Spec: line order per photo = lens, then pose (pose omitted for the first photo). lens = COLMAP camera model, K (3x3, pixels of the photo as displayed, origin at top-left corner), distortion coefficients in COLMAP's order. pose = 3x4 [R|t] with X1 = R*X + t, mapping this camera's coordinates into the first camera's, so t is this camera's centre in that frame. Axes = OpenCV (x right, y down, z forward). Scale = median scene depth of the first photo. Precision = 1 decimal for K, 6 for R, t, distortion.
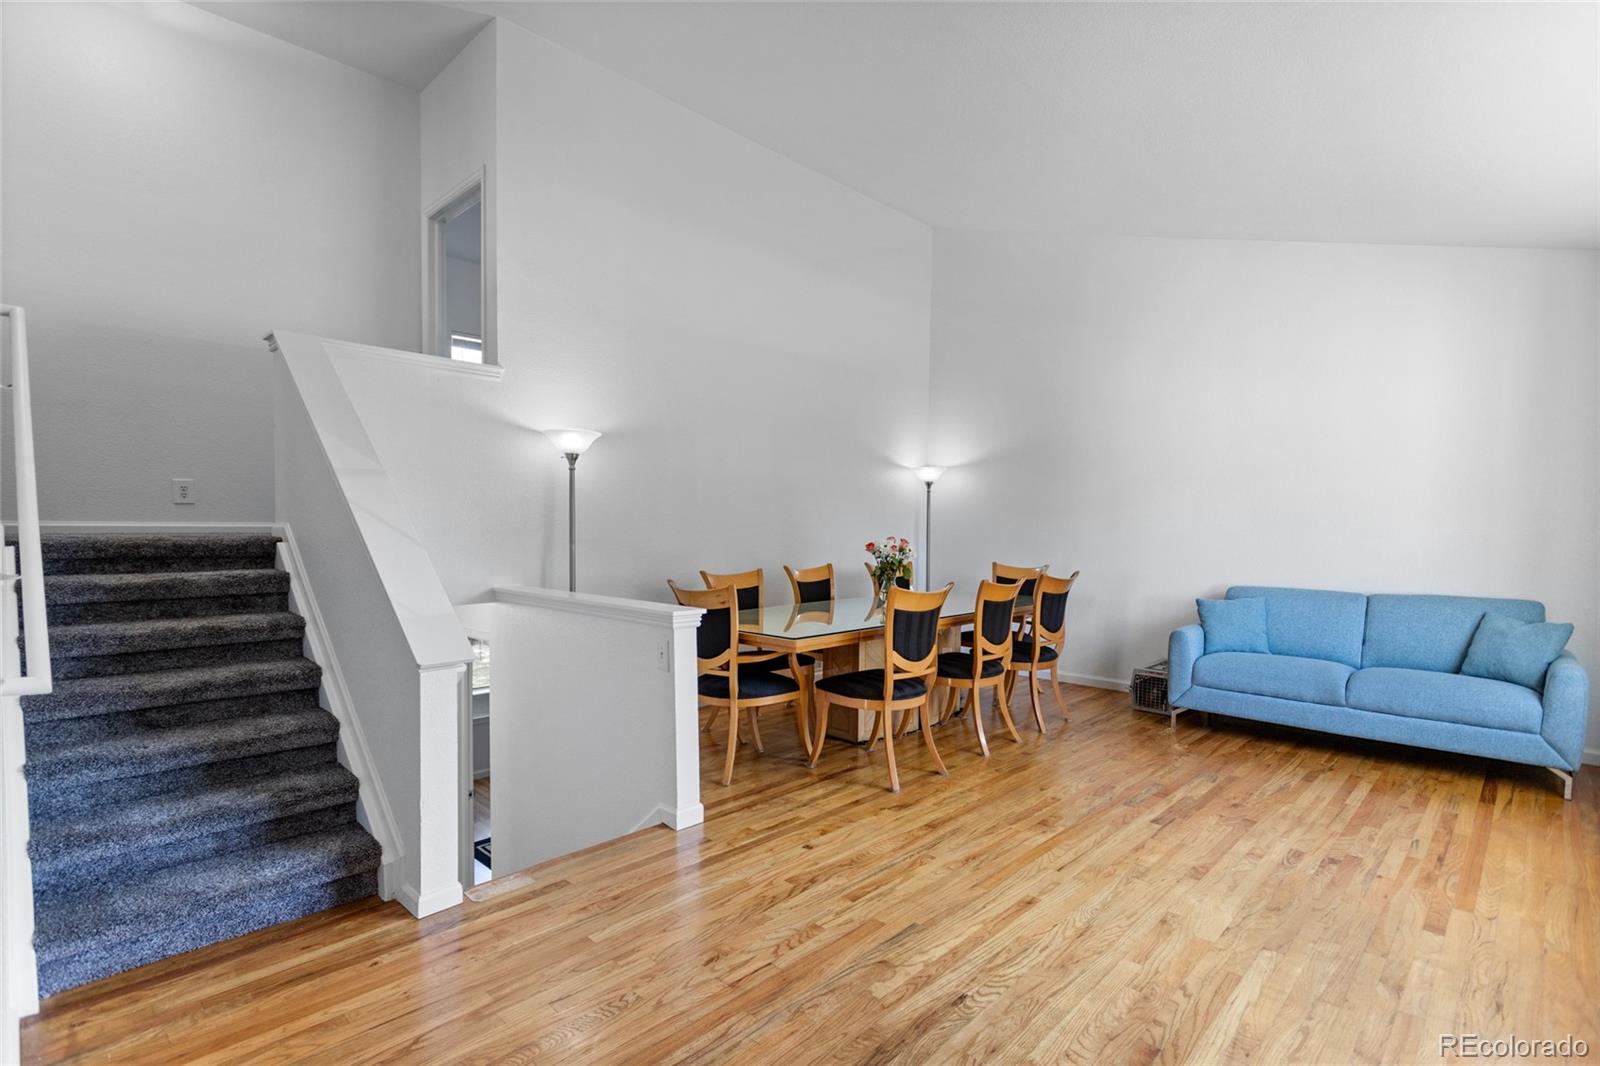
lens RADIAL K [[773.9, 0, 804.7], [0, 773.9, 530.6], [0, 0, 1]] dist [0.003353, 0.000789]
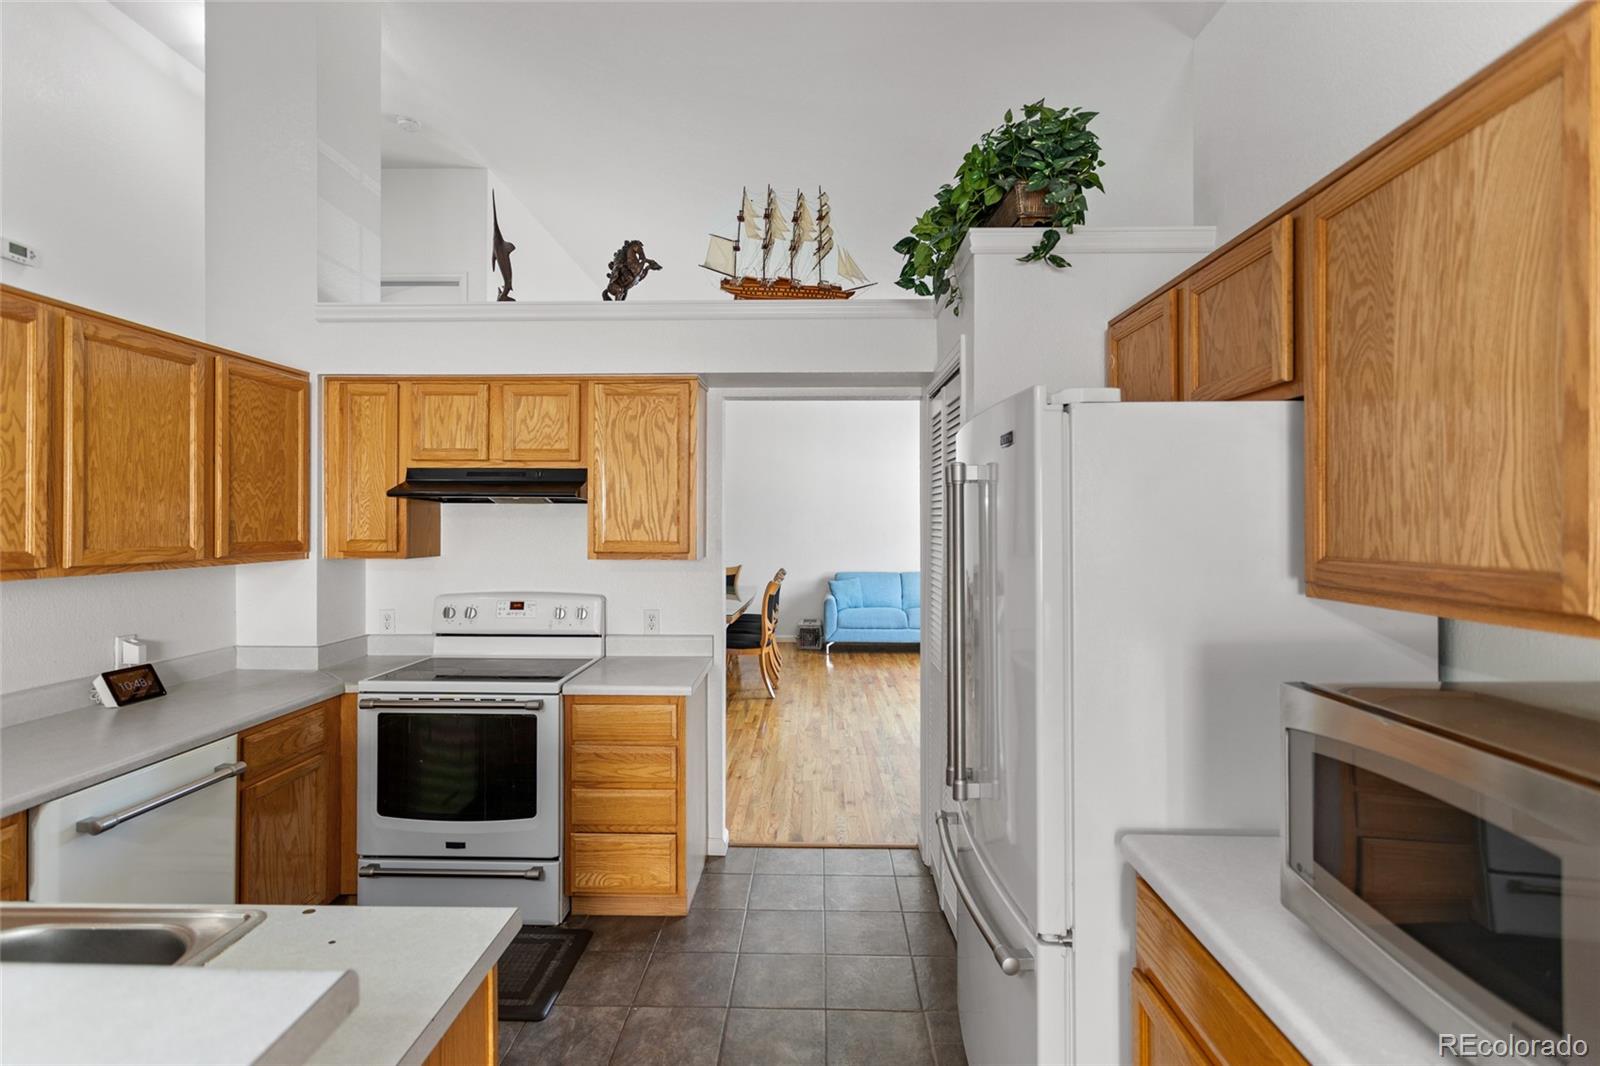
lens RADIAL K [[767.7, 0, 795.3], [0, 767.7, 524.9], [0, 0, 1]] dist [0.000955, 0.000888]
pose [[0.737367, -0.007202, 0.675454, -1.026247], [0.010272, 0.999947, -0.000552, -0.054352], [-0.675415, 0.007345, 0.737402, -0.324432]]
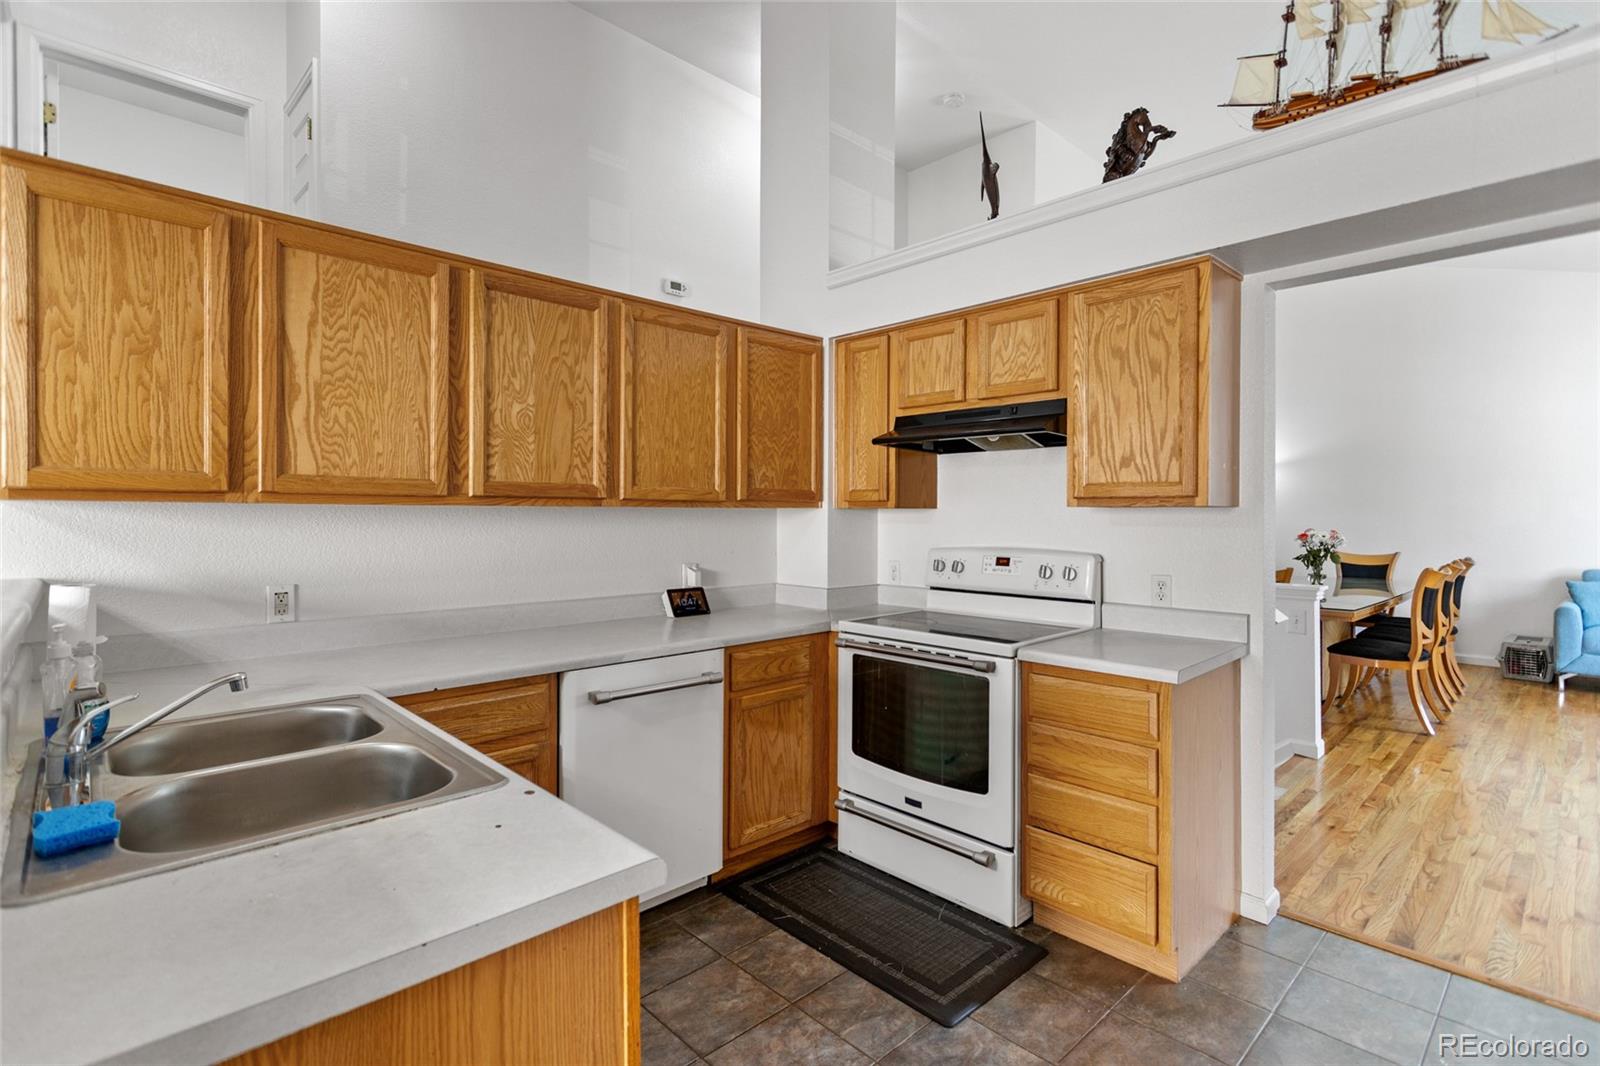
lens RADIAL K [[760.1, 0, 799.0], [0, 760.1, 518.4], [0, 0, 1]] dist [0.000509, 0.000888]
pose [[0.999151, -0.004701, -0.040933, -0.842623], [0.004462, 0.999972, -0.005932, -0.005566], [0.040960, 0.005744, 0.999144, -0.256169]]
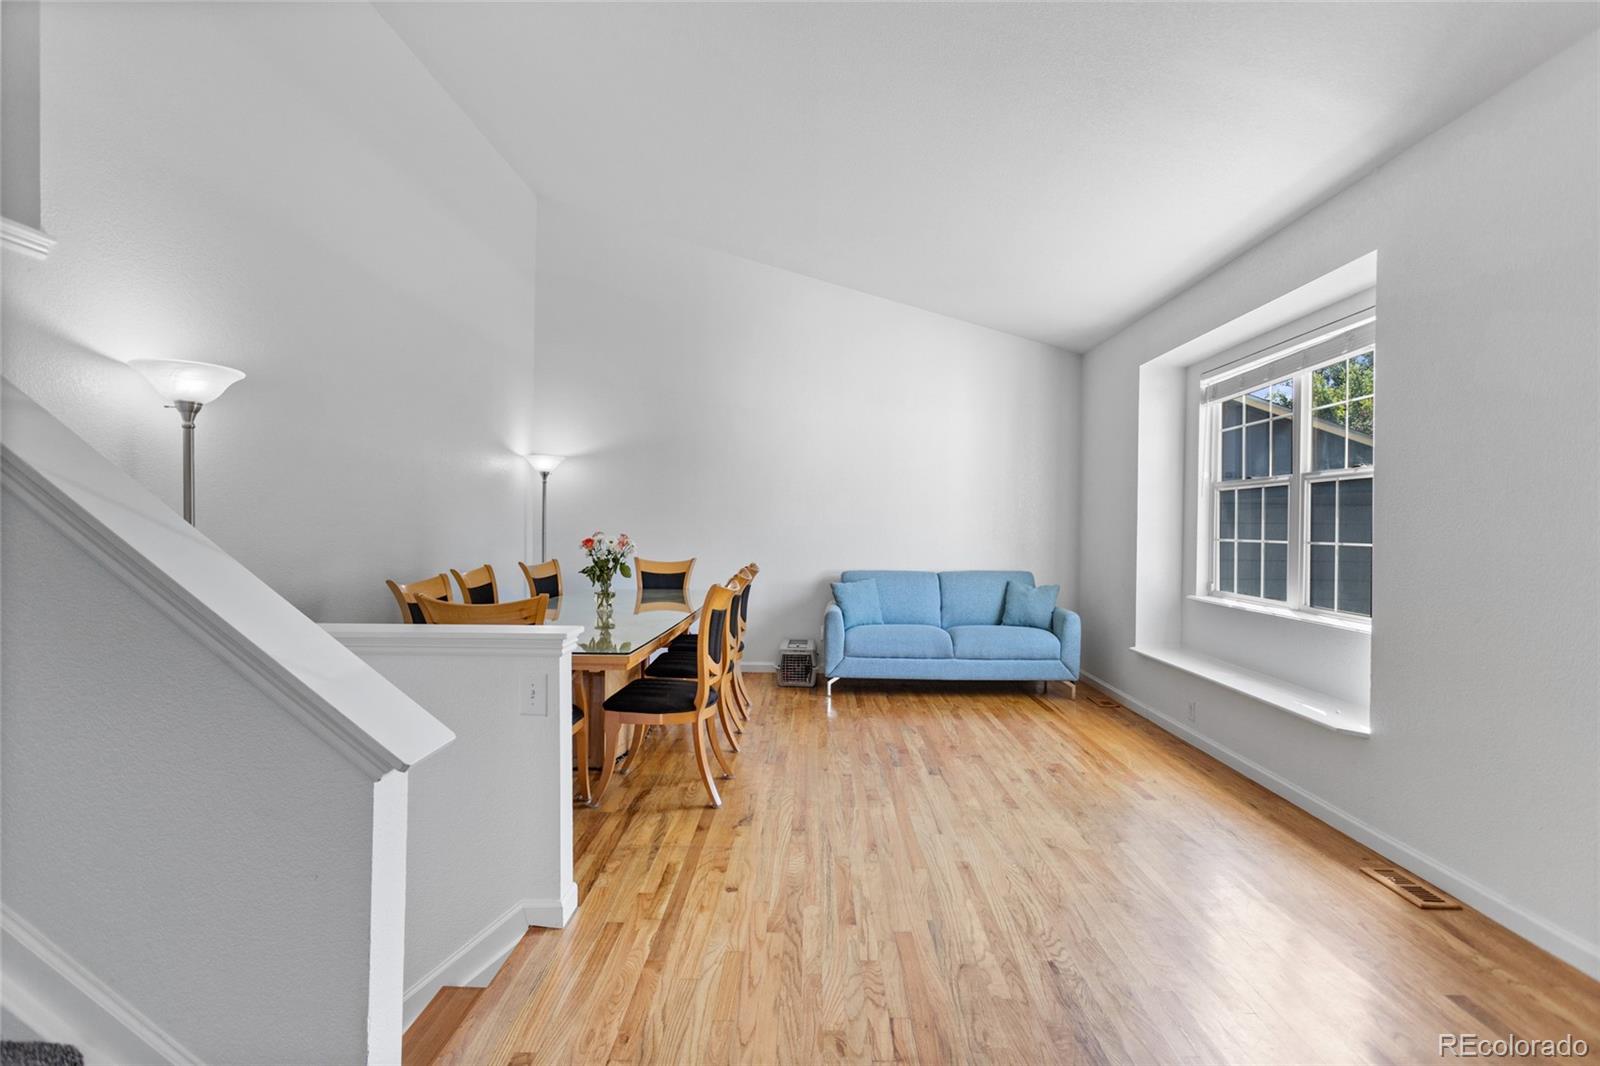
lens RADIAL K [[760.1, 0, 799.0], [0, 760.1, 518.4], [0, 0, 1]] dist [0.000509, 0.000888]
pose [[0.734034, 0.003985, 0.679101, -0.431684], [0.002546, 0.999960, -0.008620, 0.000252], [-0.679108, 0.008056, 0.733994, 0.265371]]
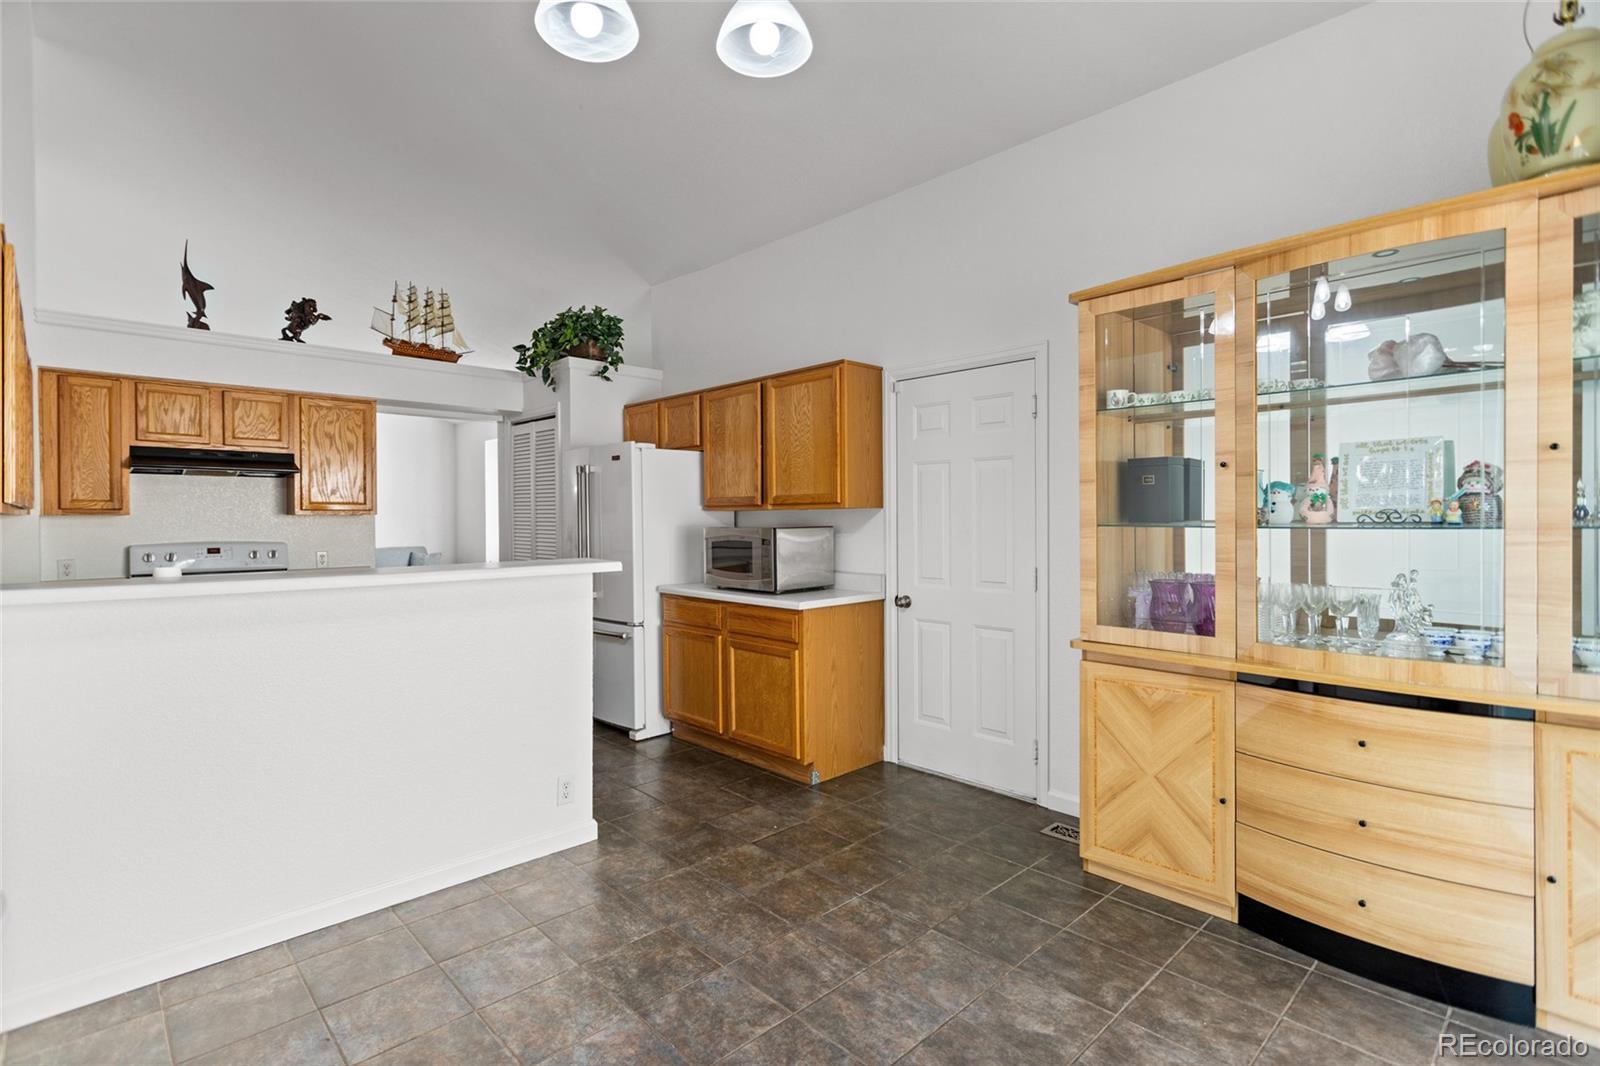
lens RADIAL K [[760.1, 0, 799.0], [0, 760.1, 518.4], [0, 0, 1]] dist [0.000509, 0.000888]
pose [[0.041069, -0.009375, 0.999112, -1.830925], [0.013937, 0.999864, 0.008809, -0.012977], [-0.999059, 0.013563, 0.041194, -0.422148]]
